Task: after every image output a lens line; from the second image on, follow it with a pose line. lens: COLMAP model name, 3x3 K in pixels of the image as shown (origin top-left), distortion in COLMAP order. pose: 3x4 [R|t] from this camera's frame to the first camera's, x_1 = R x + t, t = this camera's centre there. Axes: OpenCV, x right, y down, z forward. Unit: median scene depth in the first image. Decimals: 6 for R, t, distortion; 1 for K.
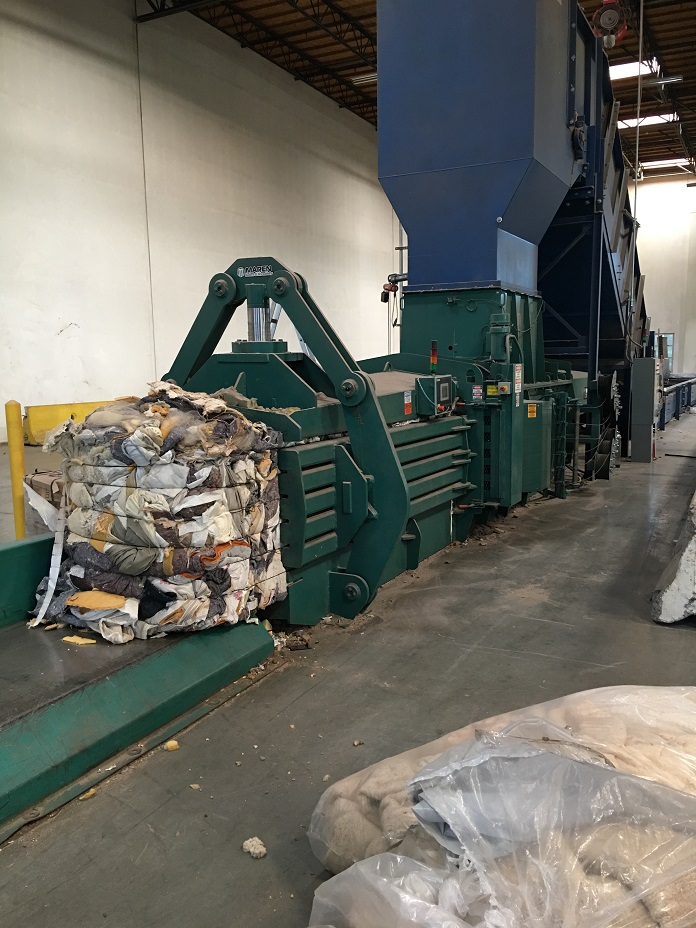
lens RADIAL K [[775.9, 0, 354.8], [0, 775.9, 460.5], [0, 0, 1]] dist [0.112268, -0.178217]
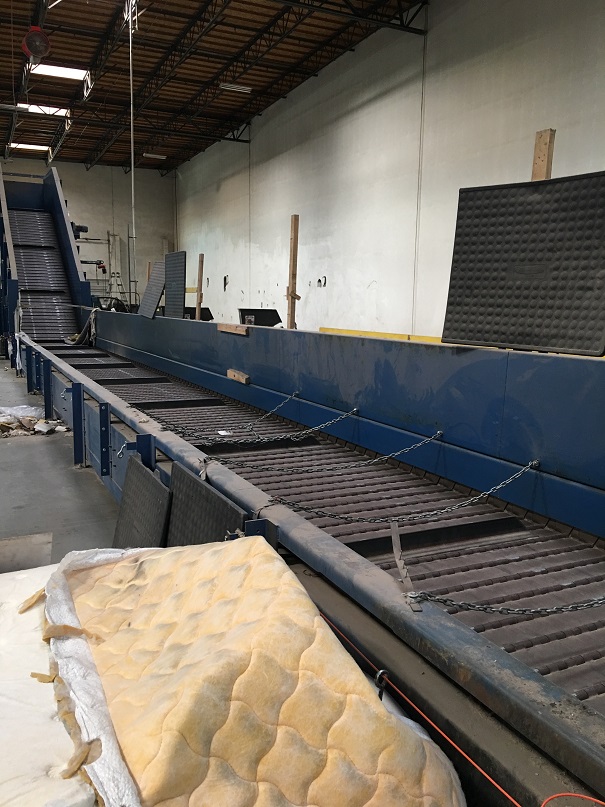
lens RADIAL K [[674.7, 0, 308.4], [0, 674.7, 400.5], [0, 0, 1]] dist [0.112268, -0.178217]
pose [[-0.584676, 0.112879, -0.803376, 2.088631], [-0.120358, 0.967245, 0.223497, -0.580820], [0.802289, 0.227366, -0.551939, 4.286581]]
